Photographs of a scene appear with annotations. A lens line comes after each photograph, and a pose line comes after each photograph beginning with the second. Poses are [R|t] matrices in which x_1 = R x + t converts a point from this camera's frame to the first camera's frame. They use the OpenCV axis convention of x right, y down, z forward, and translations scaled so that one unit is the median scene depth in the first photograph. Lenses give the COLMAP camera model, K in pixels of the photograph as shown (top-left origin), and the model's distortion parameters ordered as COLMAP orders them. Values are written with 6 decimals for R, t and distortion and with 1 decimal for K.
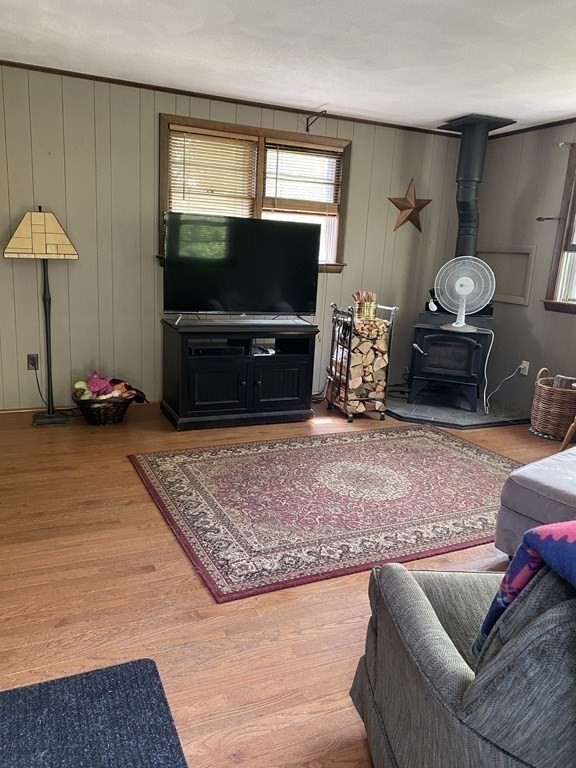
lens RADIAL K [[582.5, 0, 286.4], [0, 582.5, 387.4], [0, 0, 1]] dist [0.004797, -0.011993]
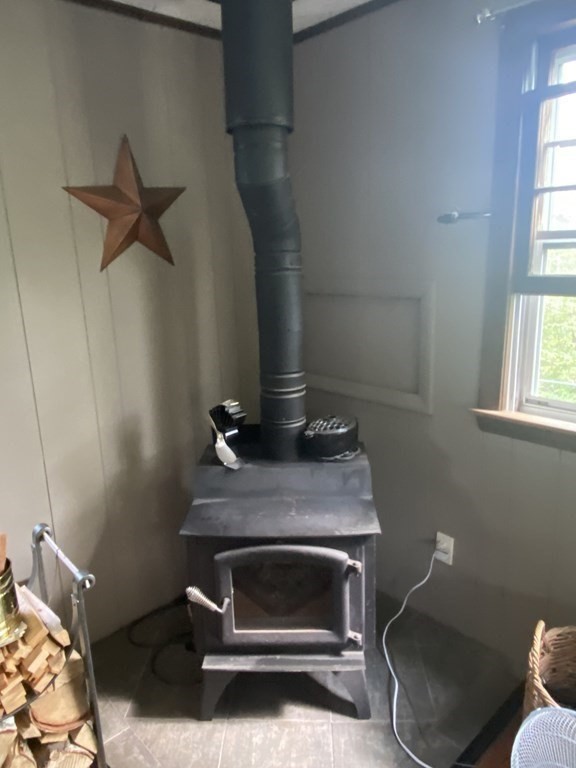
lens RADIAL K [[537.6, 0, 291.8], [0, 537.6, 382.6], [0, 0, 1]] dist [0.038943, 0.000078]
pose [[0.938112, -0.162455, 0.305866, 0.193261], [0.156656, 0.986691, 0.043590, -0.200460], [-0.308876, 0.007024, 0.951076, 0.645945]]
